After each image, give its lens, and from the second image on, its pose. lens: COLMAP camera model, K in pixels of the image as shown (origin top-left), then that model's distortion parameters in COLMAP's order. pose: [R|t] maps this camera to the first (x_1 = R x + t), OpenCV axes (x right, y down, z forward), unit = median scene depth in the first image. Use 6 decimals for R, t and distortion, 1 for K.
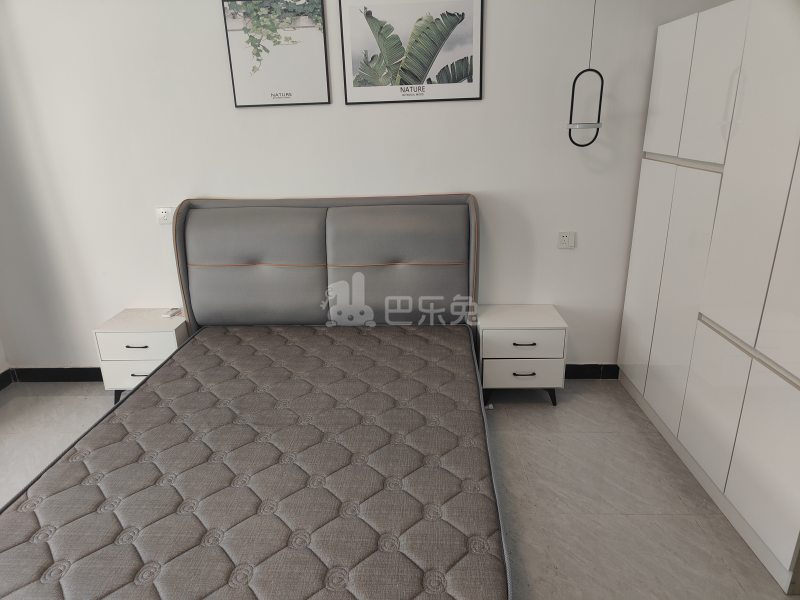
lens RADIAL K [[552.4, 0, 397.7], [0, 552.4, 306.4], [0, 0, 1]] dist [0.006356, -0.000056]
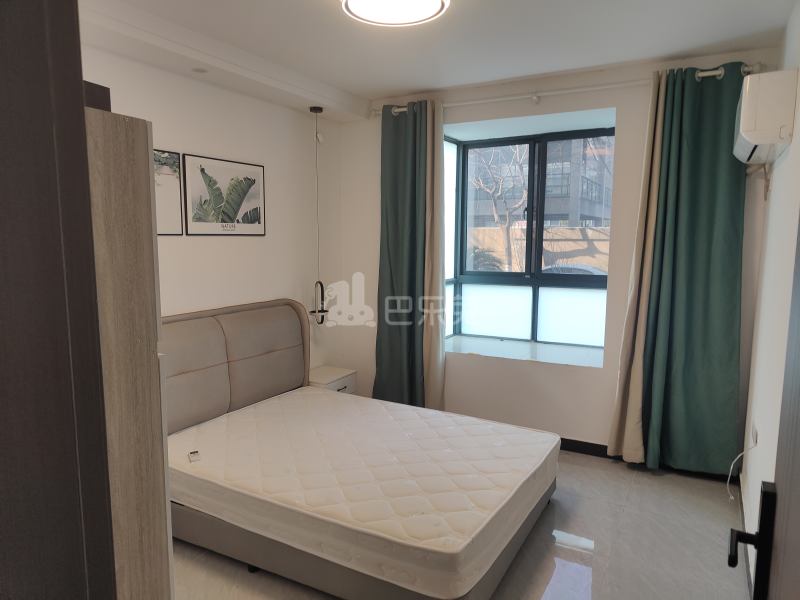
lens RADIAL K [[552.4, 0, 397.7], [0, 552.4, 306.4], [0, 0, 1]] dist [0.006356, -0.000056]
pose [[0.456237, -0.077624, 0.886466, -0.990953], [0.283432, 0.956981, -0.062075, -0.011294], [-0.843513, 0.279574, 0.458611, 0.103635]]
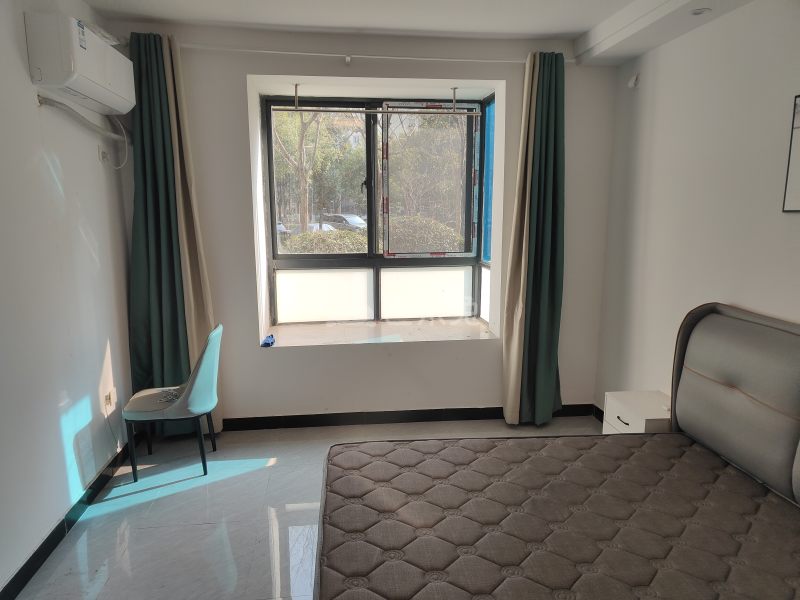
lens RADIAL K [[552.4, 0, 397.7], [0, 552.4, 306.4], [0, 0, 1]] dist [0.006356, -0.000056]
pose [[0.154492, 0.196876, -0.968180, 0.519174], [-0.333370, 0.932863, 0.136499, -0.153030], [0.930052, 0.301674, 0.209752, 0.331897]]
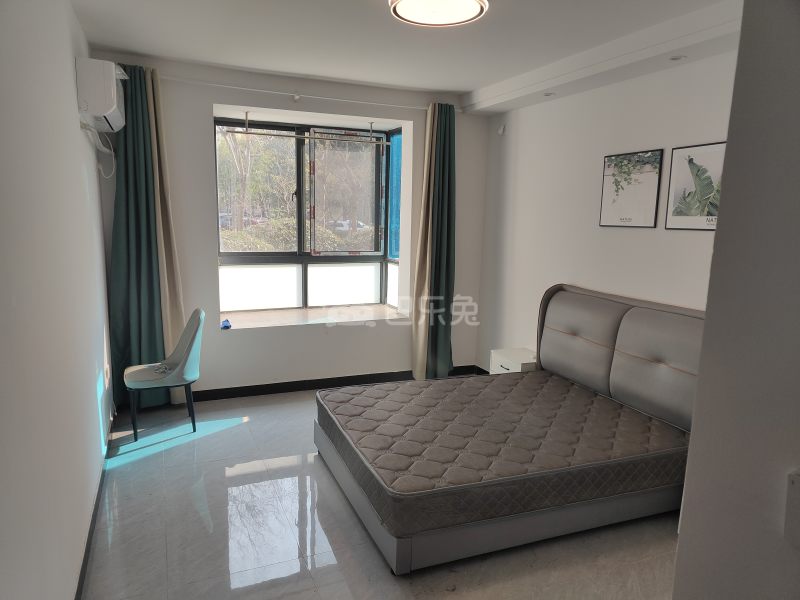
lens RADIAL K [[552.4, 0, 397.7], [0, 552.4, 306.4], [0, 0, 1]] dist [0.006356, -0.000056]
pose [[0.422874, 0.186850, -0.886716, 0.839372], [-0.335565, 0.941238, 0.038307, -0.053866], [0.841768, 0.281352, 0.460726, -0.023339]]
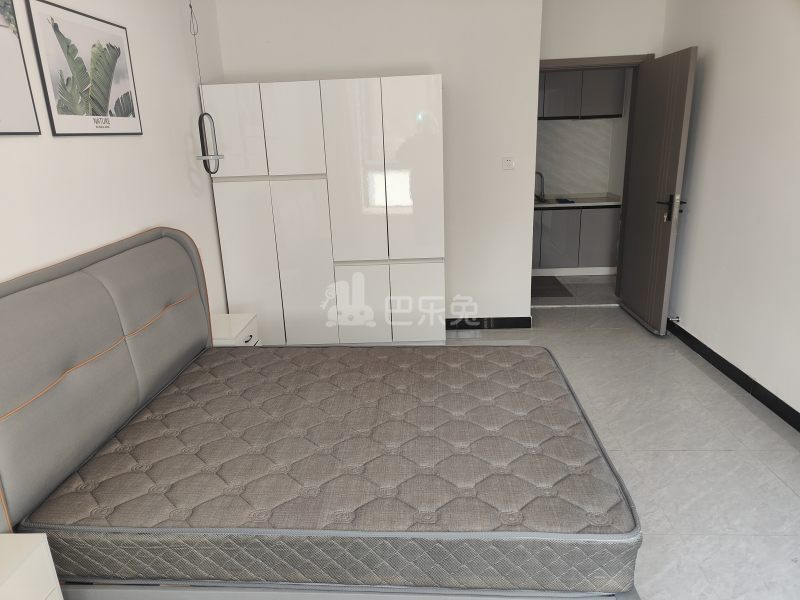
lens RADIAL K [[552.4, 0, 397.7], [0, 552.4, 306.4], [0, 0, 1]] dist [0.006356, -0.000056]
pose [[0.015135, -0.270559, 0.962584, -0.908351], [0.367082, 0.896975, 0.246346, -0.173315], [-0.930065, 0.349619, 0.112893, 0.569908]]
